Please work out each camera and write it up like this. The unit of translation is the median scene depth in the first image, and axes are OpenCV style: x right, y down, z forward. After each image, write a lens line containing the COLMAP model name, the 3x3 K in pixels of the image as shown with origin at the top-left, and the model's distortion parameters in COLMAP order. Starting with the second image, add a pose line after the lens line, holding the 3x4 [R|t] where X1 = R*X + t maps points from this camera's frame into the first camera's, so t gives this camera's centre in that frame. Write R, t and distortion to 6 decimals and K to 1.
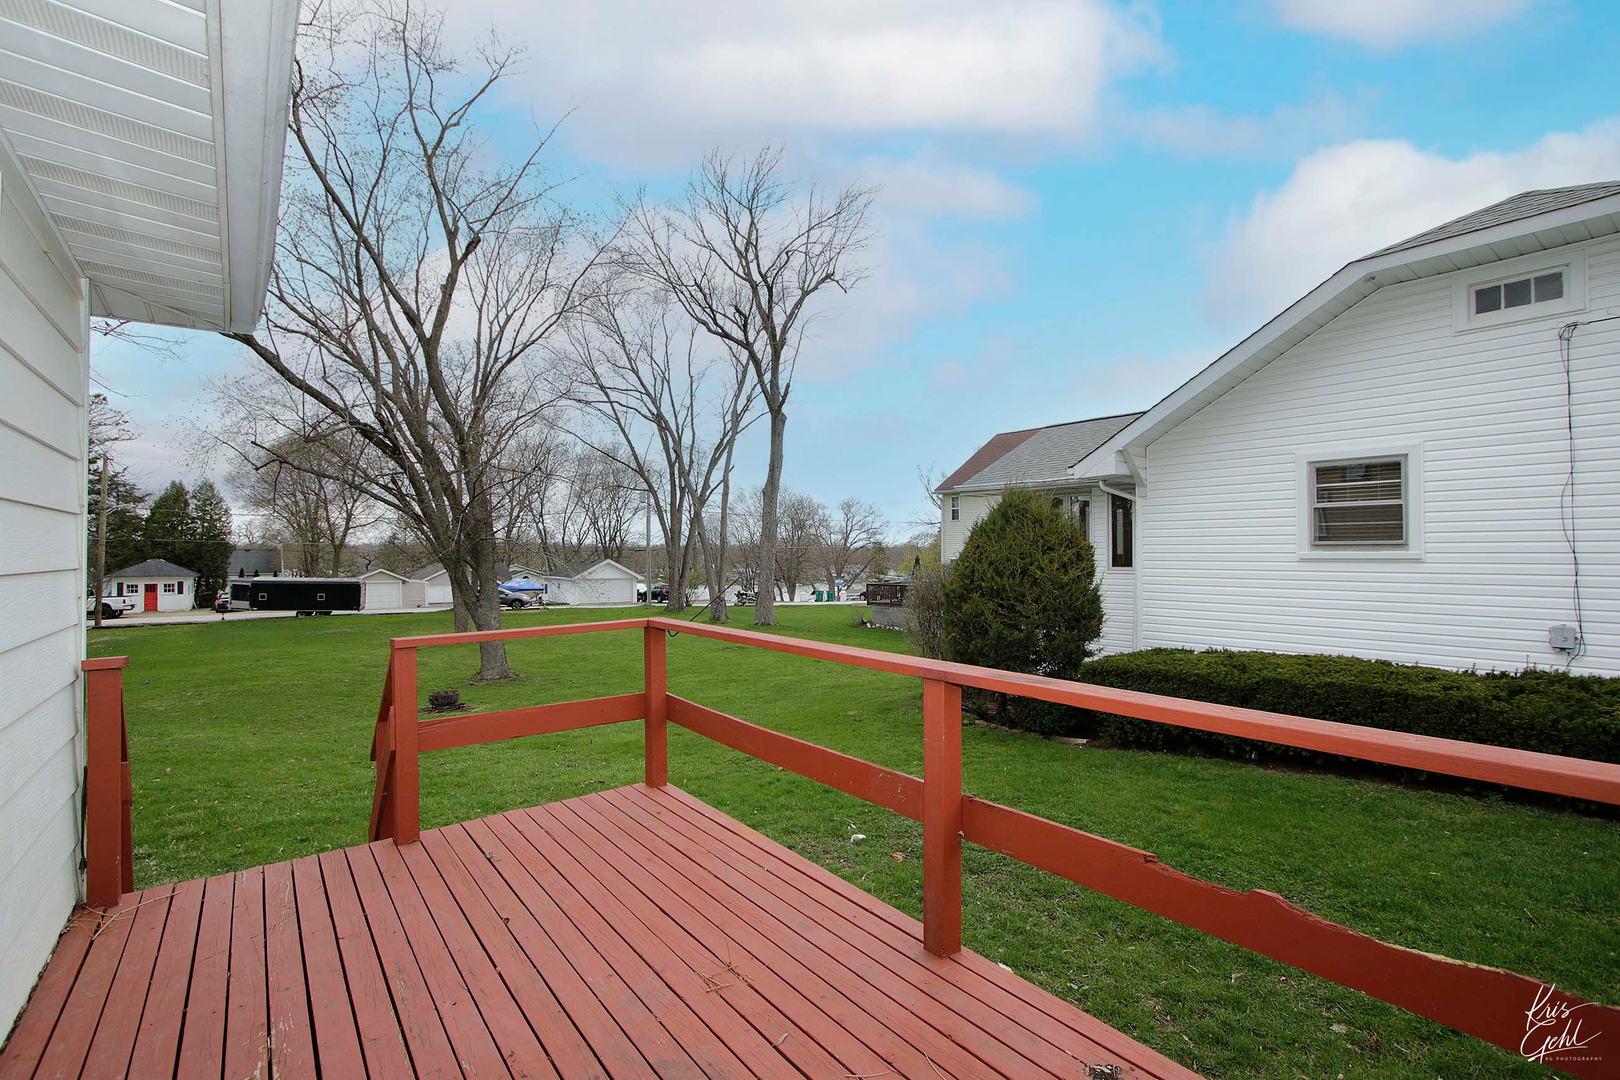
lens RADIAL K [[745.6, 0, 796.5], [0, 745.6, 537.1], [0, 0, 1]] dist [-0.007466, 0.000195]
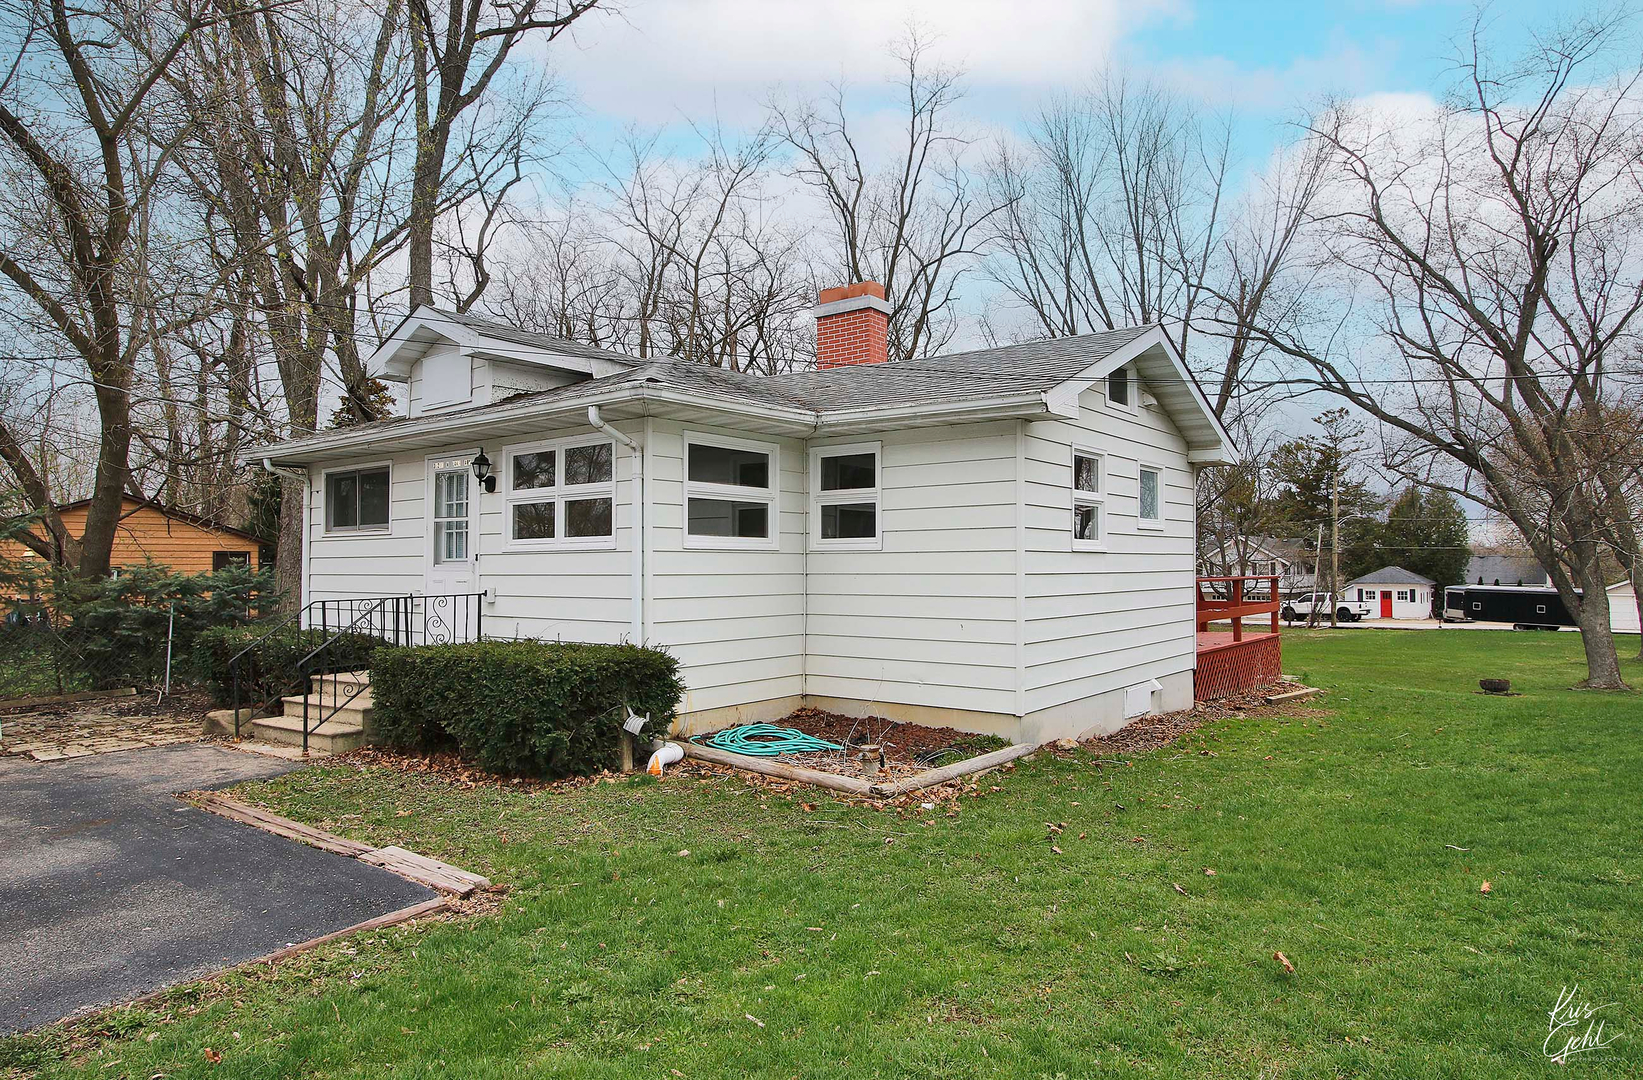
lens RADIAL K [[984.1, 0, 807.3], [0, 984.1, 543.0], [0, 0, 1]] dist [-0.010801, 0.003125]
pose [[0.267573, -0.023519, -0.963251, 0.223484], [0.026440, 0.999505, -0.017060, -0.000584], [0.963175, -0.020904, 0.268062, -0.129477]]
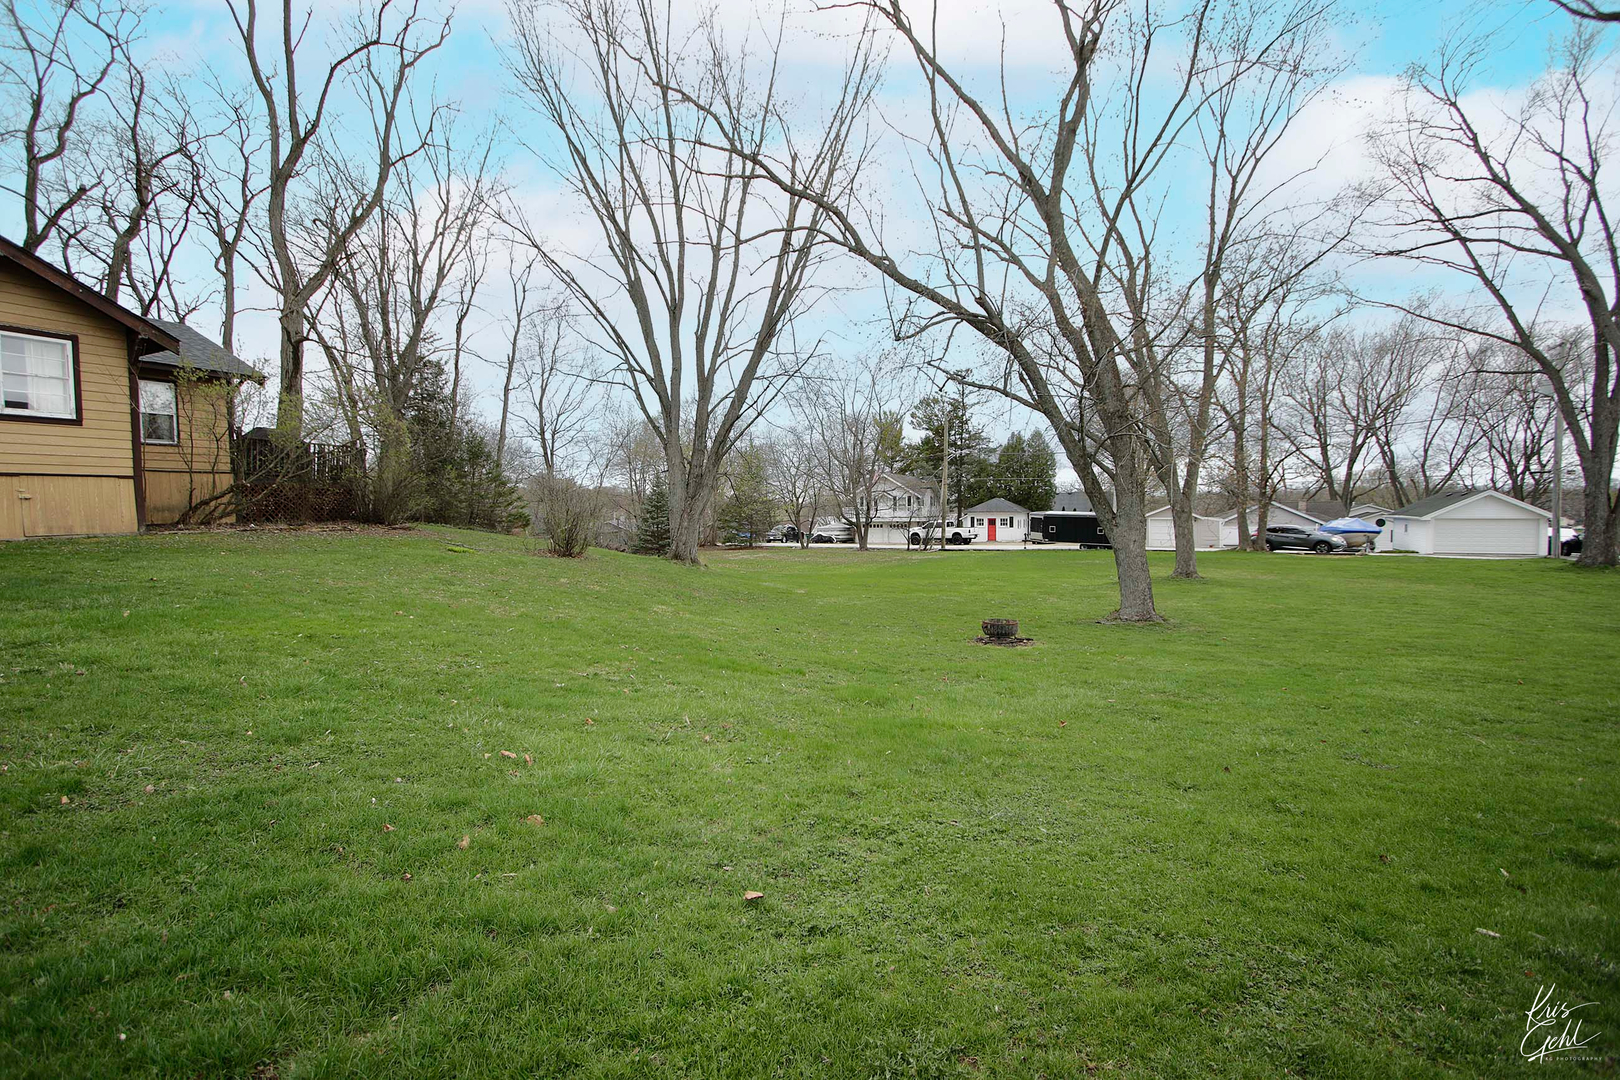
lens RADIAL K [[745.6, 0, 801.8], [0, 745.6, 539.2], [0, 0, 1]] dist [-0.007466, 0.000195]
pose [[0.489700, 0.032581, -0.871282, 0.037766], [0.029935, 0.998084, 0.054148, 0.023008], [0.871377, -0.052598, 0.487787, 0.142475]]
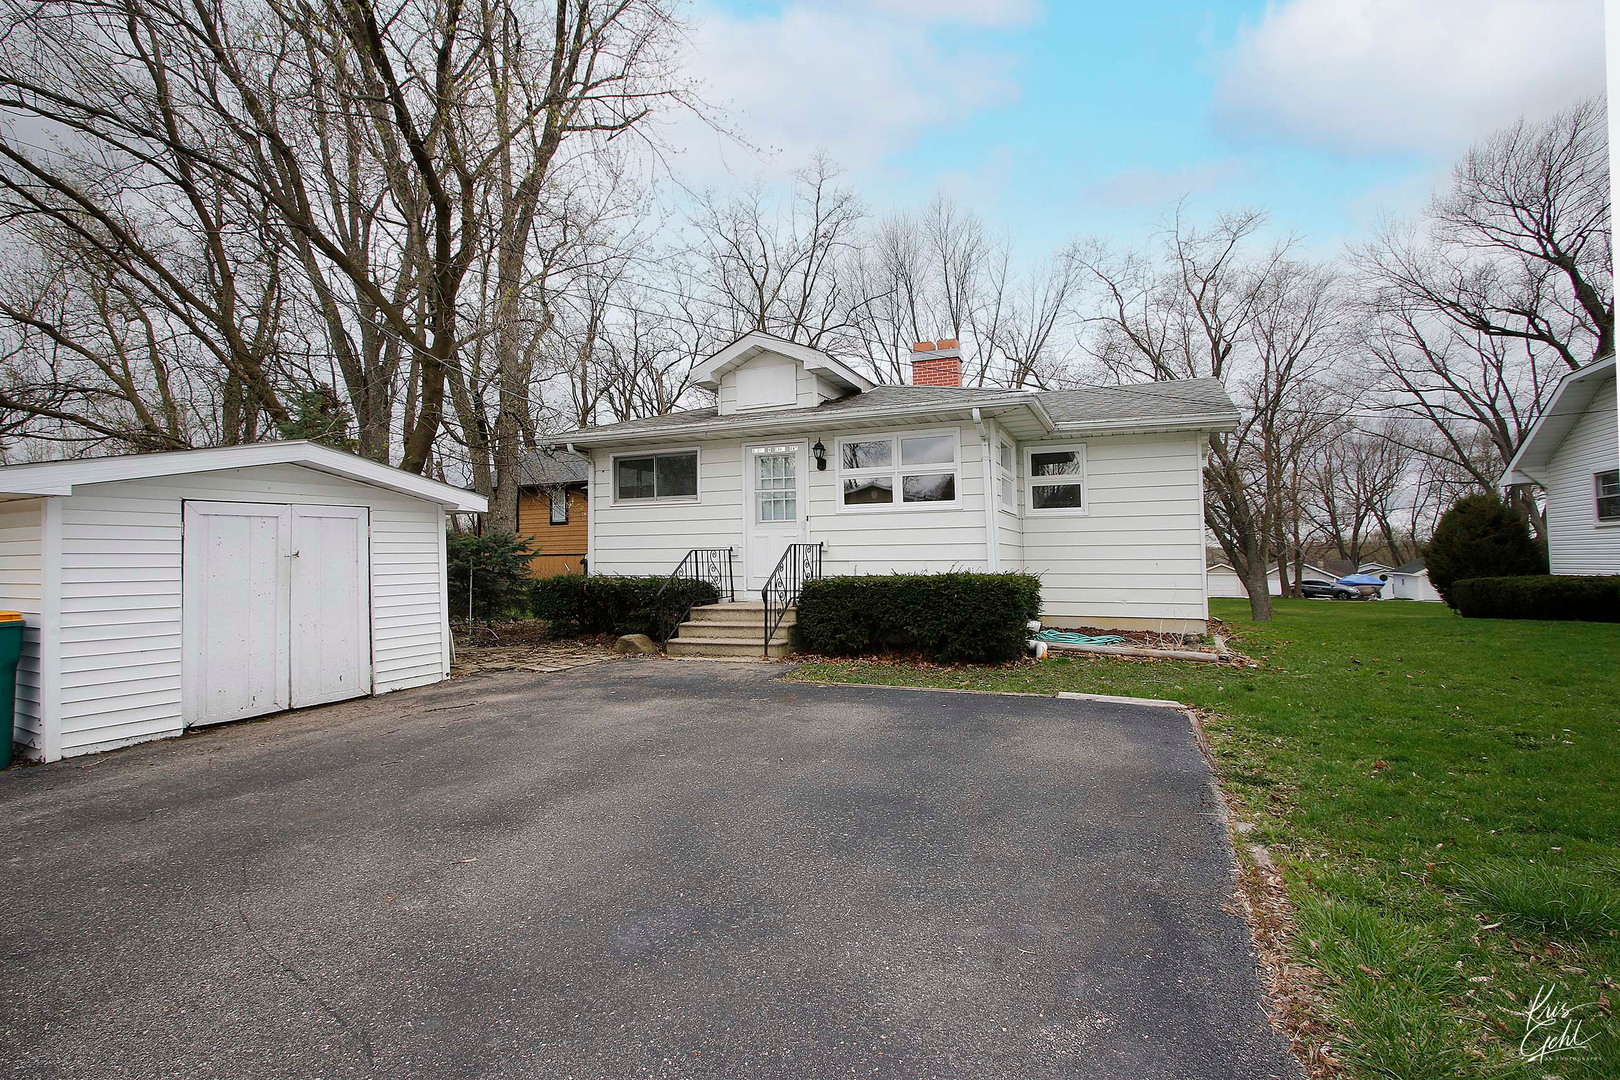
lens RADIAL K [[745.6, 0, 798.2], [0, 745.6, 512.9], [0, 0, 1]] dist [-0.007466, 0.000195]
pose [[0.486060, -0.055575, -0.872156, 0.195201], [0.023671, 0.998447, -0.050430, 0.005351], [0.873605, 0.003867, 0.486621, -0.230607]]
